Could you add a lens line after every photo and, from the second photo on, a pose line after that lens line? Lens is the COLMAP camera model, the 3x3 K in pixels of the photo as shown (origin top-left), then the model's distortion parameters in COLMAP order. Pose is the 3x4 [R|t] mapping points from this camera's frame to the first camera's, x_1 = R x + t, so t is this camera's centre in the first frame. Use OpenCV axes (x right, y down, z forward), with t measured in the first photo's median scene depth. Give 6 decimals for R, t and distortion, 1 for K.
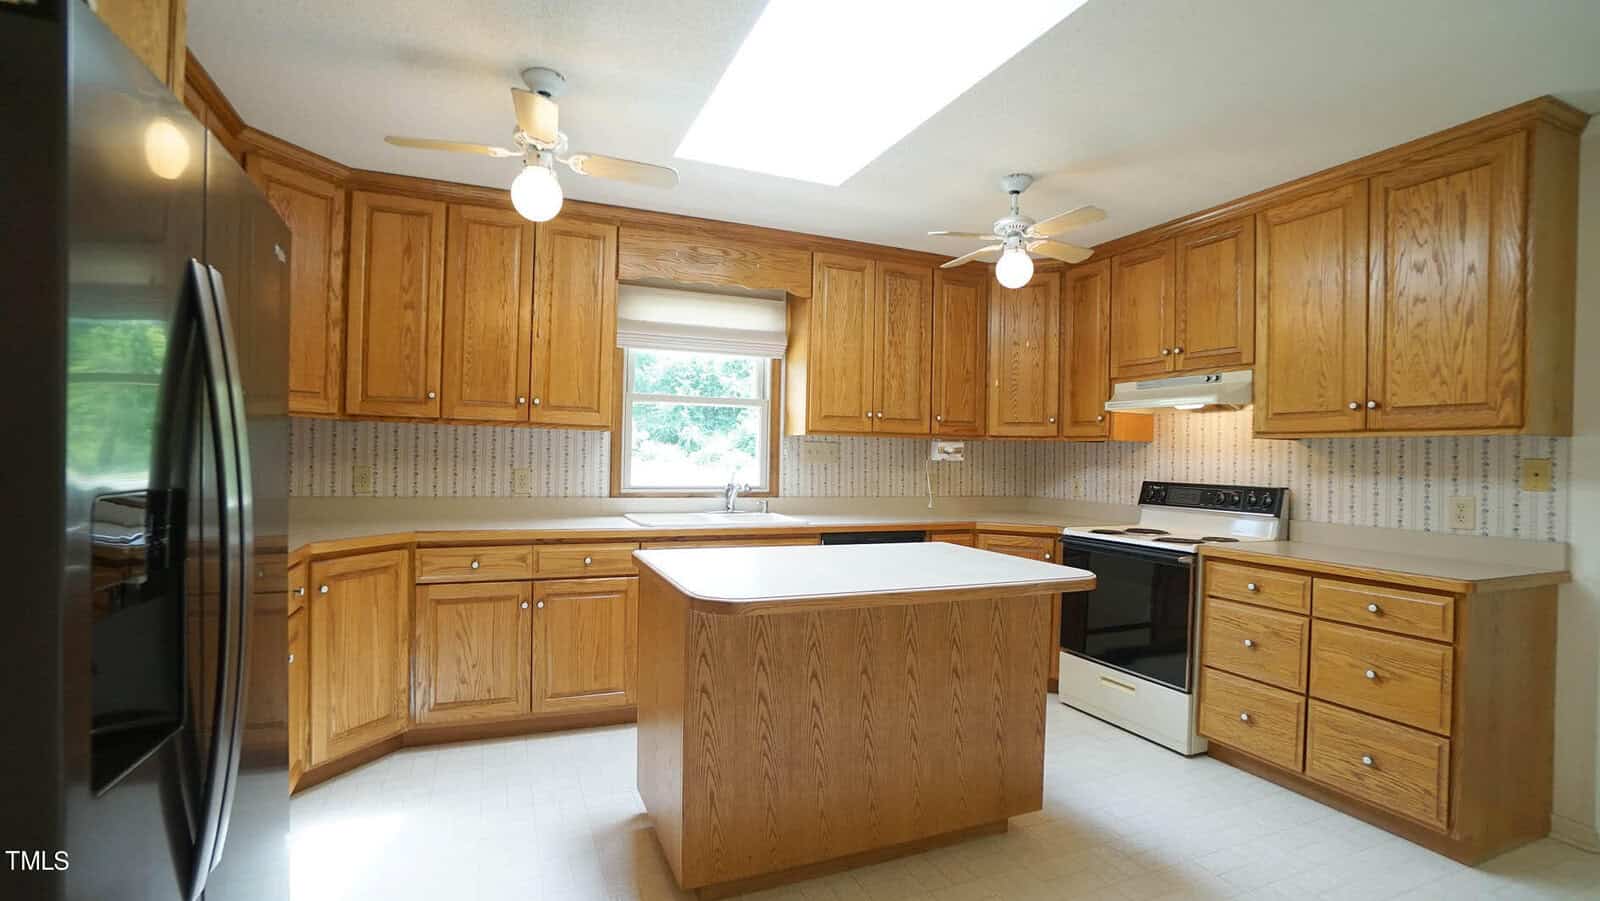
lens RADIAL K [[702.9, 0, 789.5], [0, 702.9, 453.5], [0, 0, 1]] dist [-0.056841, 0.021576]
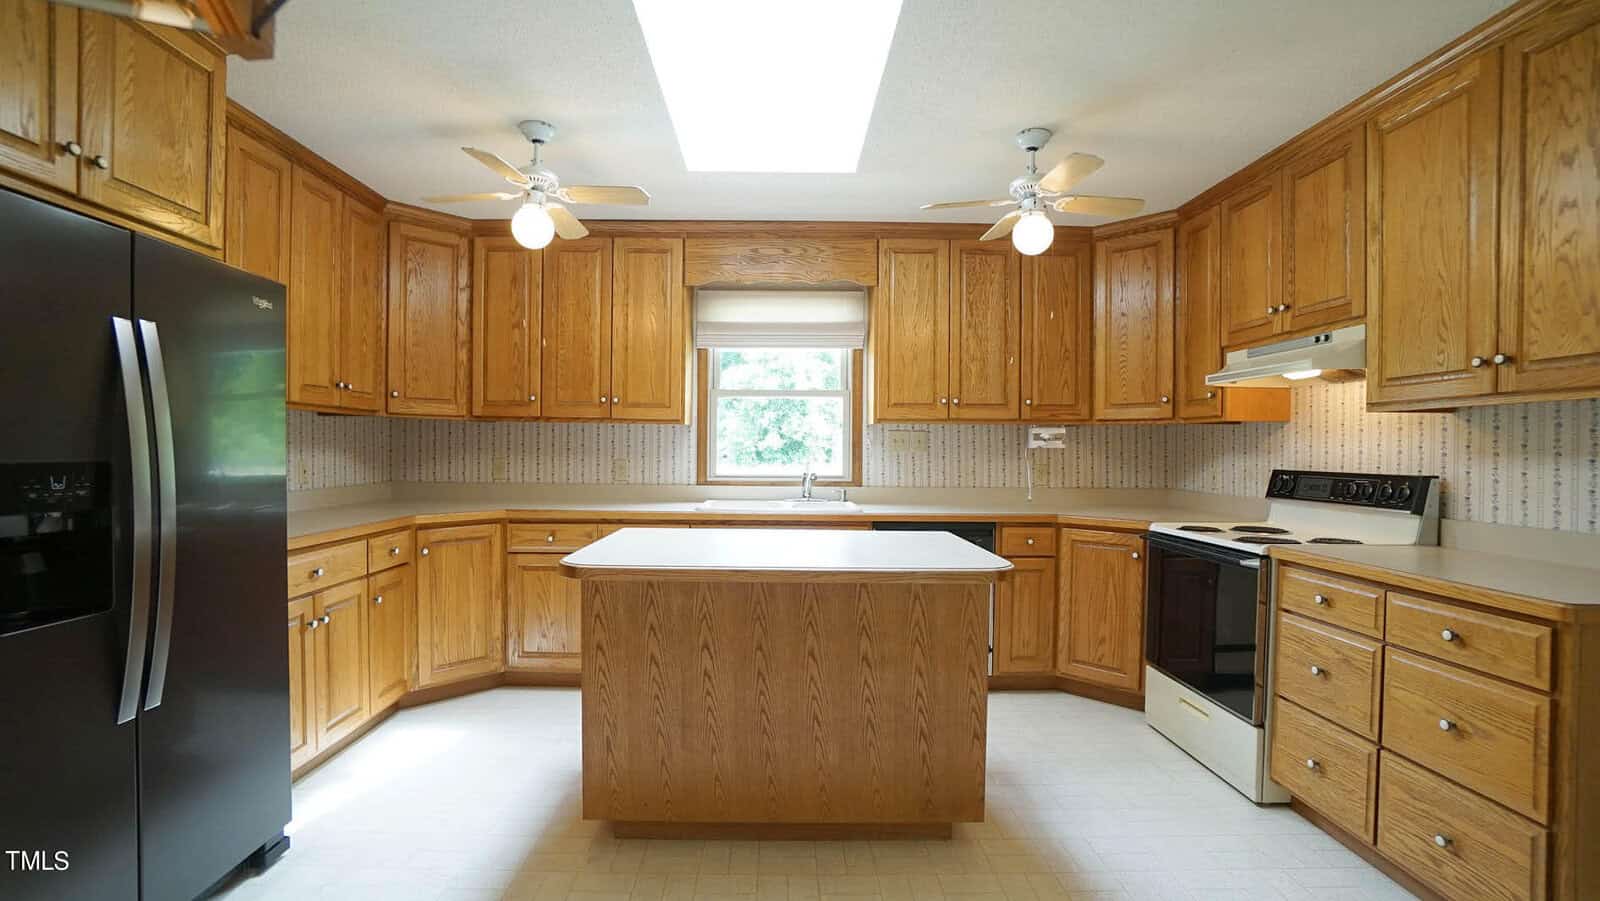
lens RADIAL K [[702.9, 0, 789.5], [0, 702.9, 453.5], [0, 0, 1]] dist [-0.056841, 0.021576]
pose [[0.926377, -0.010410, -0.376453, 0.367651], [0.012153, 0.999924, 0.002255, 0.015581], [0.376401, -0.006665, 0.926433, 0.041275]]
